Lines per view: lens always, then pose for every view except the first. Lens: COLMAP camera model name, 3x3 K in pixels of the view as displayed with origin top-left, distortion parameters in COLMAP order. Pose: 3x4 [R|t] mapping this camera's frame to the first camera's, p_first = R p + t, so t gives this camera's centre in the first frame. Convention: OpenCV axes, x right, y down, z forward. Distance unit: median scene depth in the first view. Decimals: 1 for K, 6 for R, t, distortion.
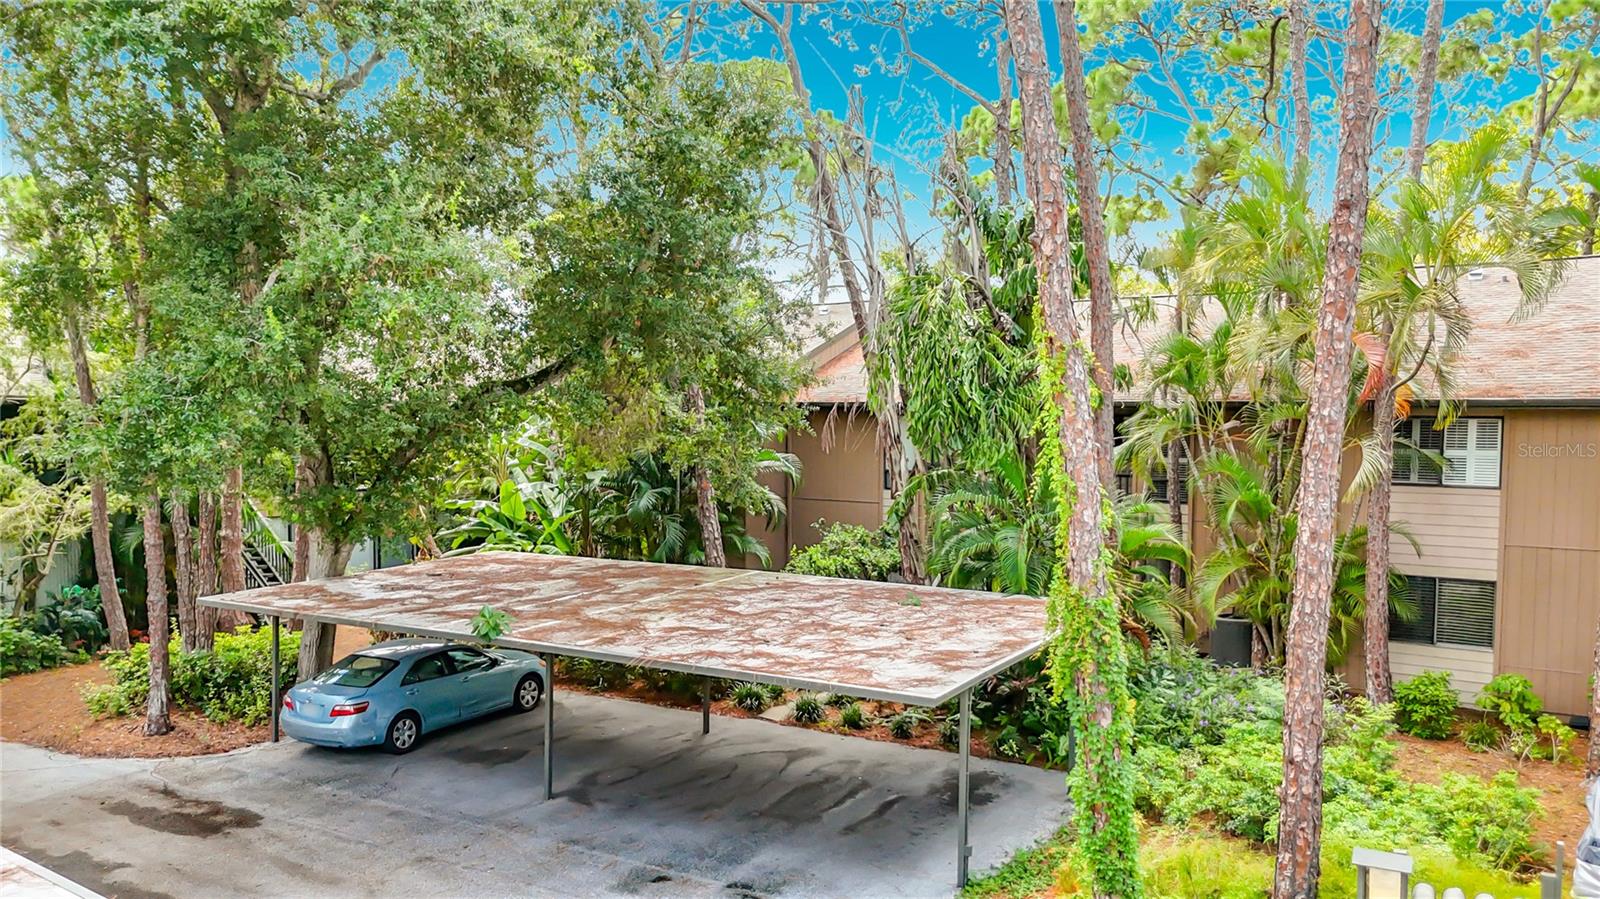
lens RADIAL K [[1266.5, 0, 769.8], [0, 1266.5, 477.2], [0, 0, 1]] dist [0.026768, -0.006787]
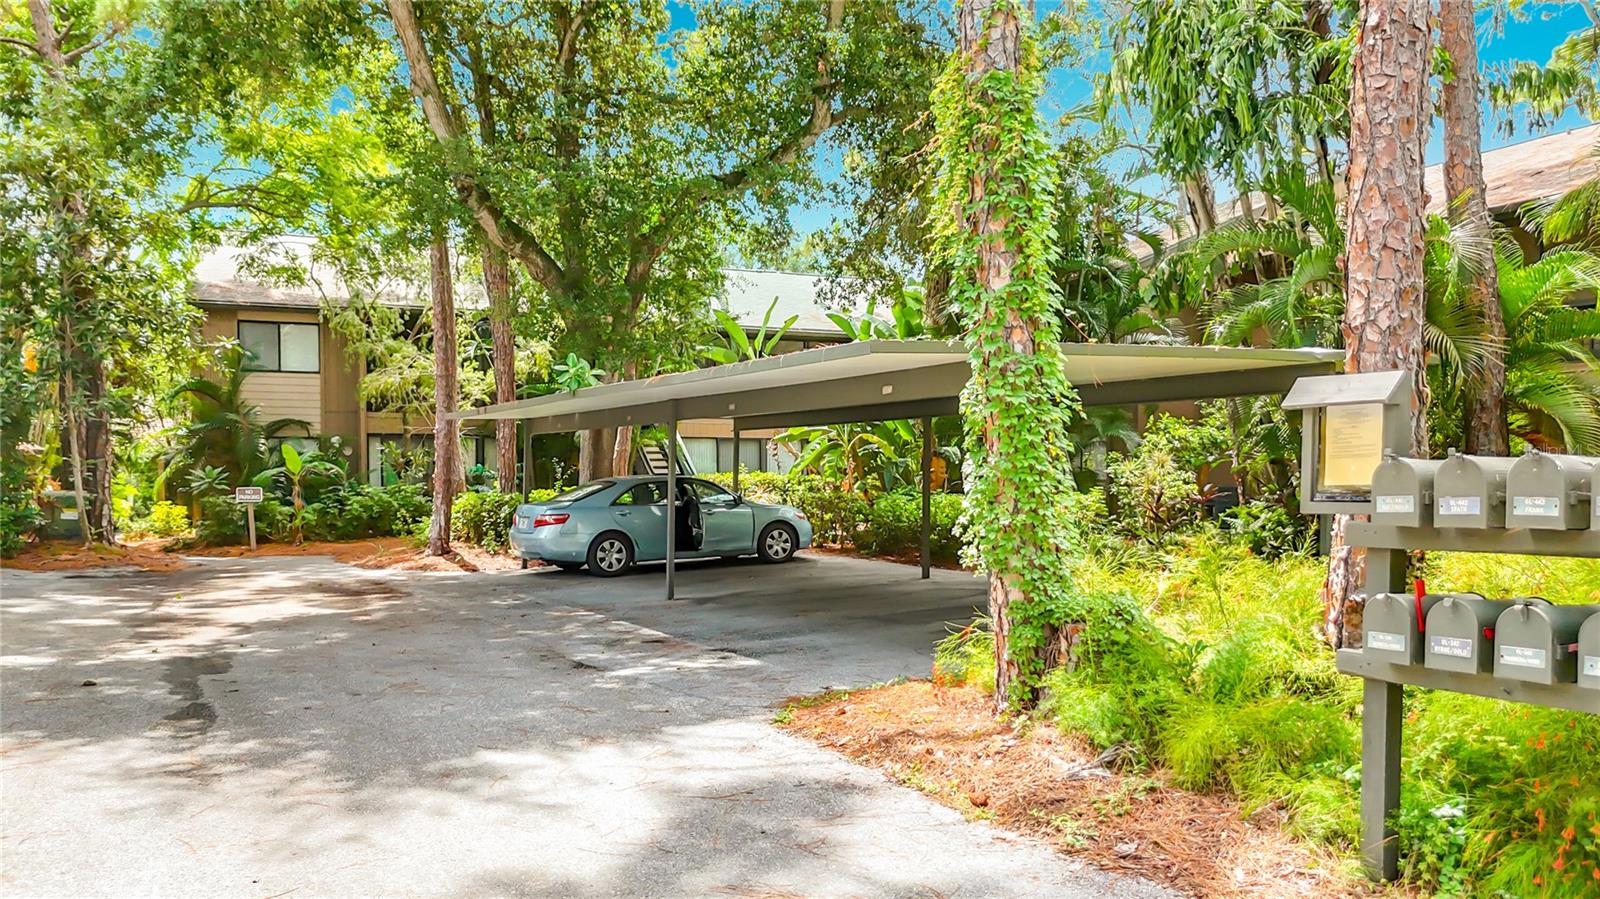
lens RADIAL K [[1222.1, 0, 808.4], [0, 1222.1, 494.9], [0, 0, 1]] dist [0.069223, -0.055802]
pose [[0.869558, 0.001959, -0.493827, 0.285165], [-0.028229, 0.998554, -0.045747, 0.194150], [0.493023, 0.053720, 0.868356, 0.283738]]
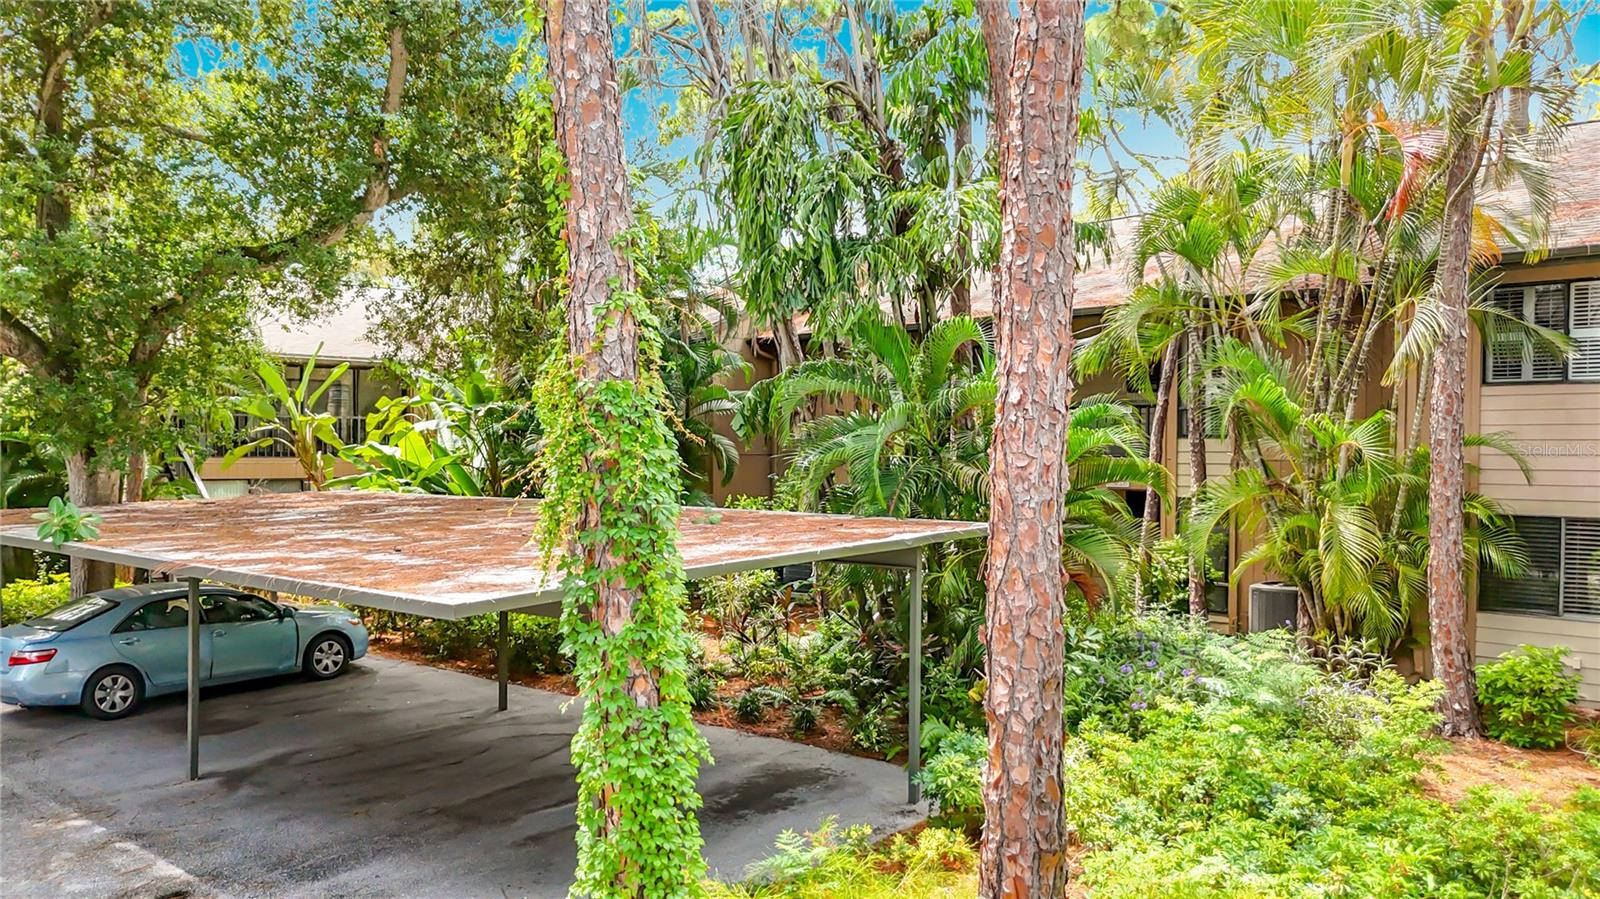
lens RADIAL K [[1209.6, 0, 800.1], [0, 1209.6, 474.5], [0, 0, 1]] dist [0.059222, -0.108671]
pose [[0.986321, 0.001196, -0.164830, 0.252687], [-0.007419, 0.999282, -0.037148, 0.091357], [0.164667, 0.037863, 0.985622, 0.323775]]
